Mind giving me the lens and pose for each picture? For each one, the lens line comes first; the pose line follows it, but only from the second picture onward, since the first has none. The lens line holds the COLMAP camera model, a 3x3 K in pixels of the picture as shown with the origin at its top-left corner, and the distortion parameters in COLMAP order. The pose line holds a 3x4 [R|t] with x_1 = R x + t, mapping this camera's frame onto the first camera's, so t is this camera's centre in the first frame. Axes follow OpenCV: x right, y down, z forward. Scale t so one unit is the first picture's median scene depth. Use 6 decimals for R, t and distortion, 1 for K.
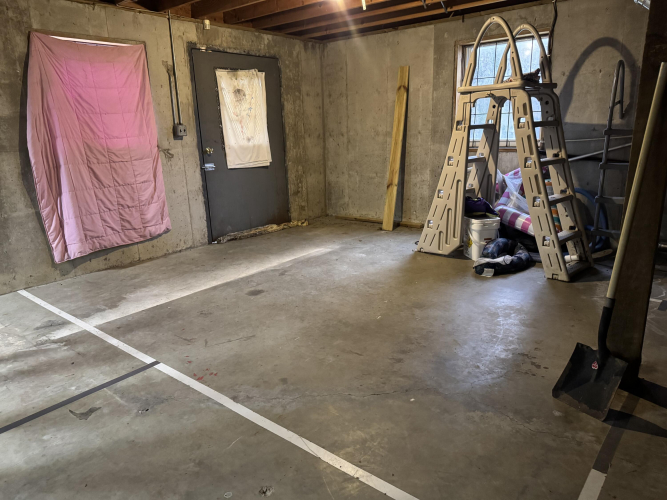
lens RADIAL K [[472.6, 0, 334.1], [0, 472.6, 262.2], [0, 0, 1]] dist [0.051409, -0.054851]
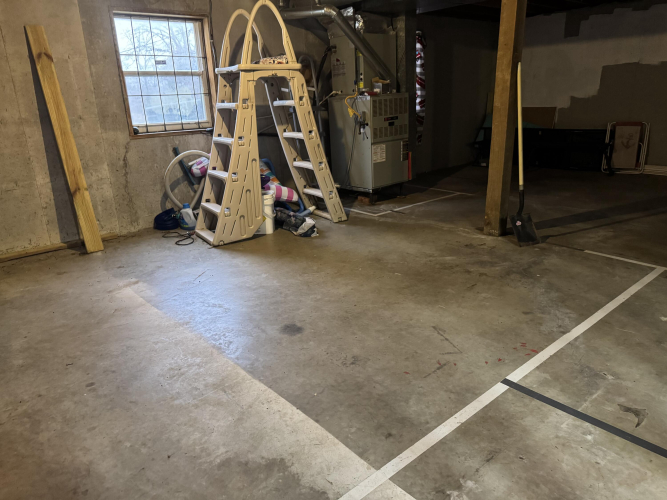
lens RADIAL K [[472.6, 0, 336.9], [0, 472.6, 251.4], [0, 0, 1]] dist [0.051409, -0.054851]
pose [[0.165256, -0.286029, 0.943863, -0.550693], [0.302443, 0.925609, 0.227544, -0.129865], [-0.938733, 0.247862, 0.239469, 0.502076]]
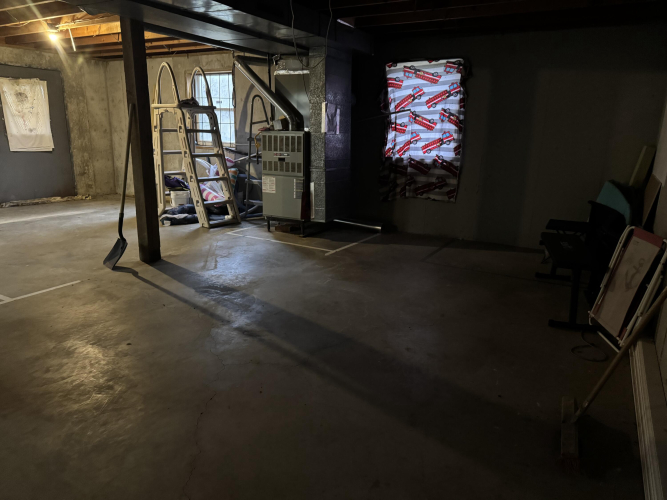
lens RADIAL K [[472.6, 0, 338.2], [0, 472.6, 253.3], [0, 0, 1]] dist [0.051409, -0.054851]
pose [[0.983649, 0.009254, 0.179857, 0.518739], [-0.005367, 0.999742, -0.022084, 0.131117], [-0.180015, 0.020758, 0.983445, -0.551747]]
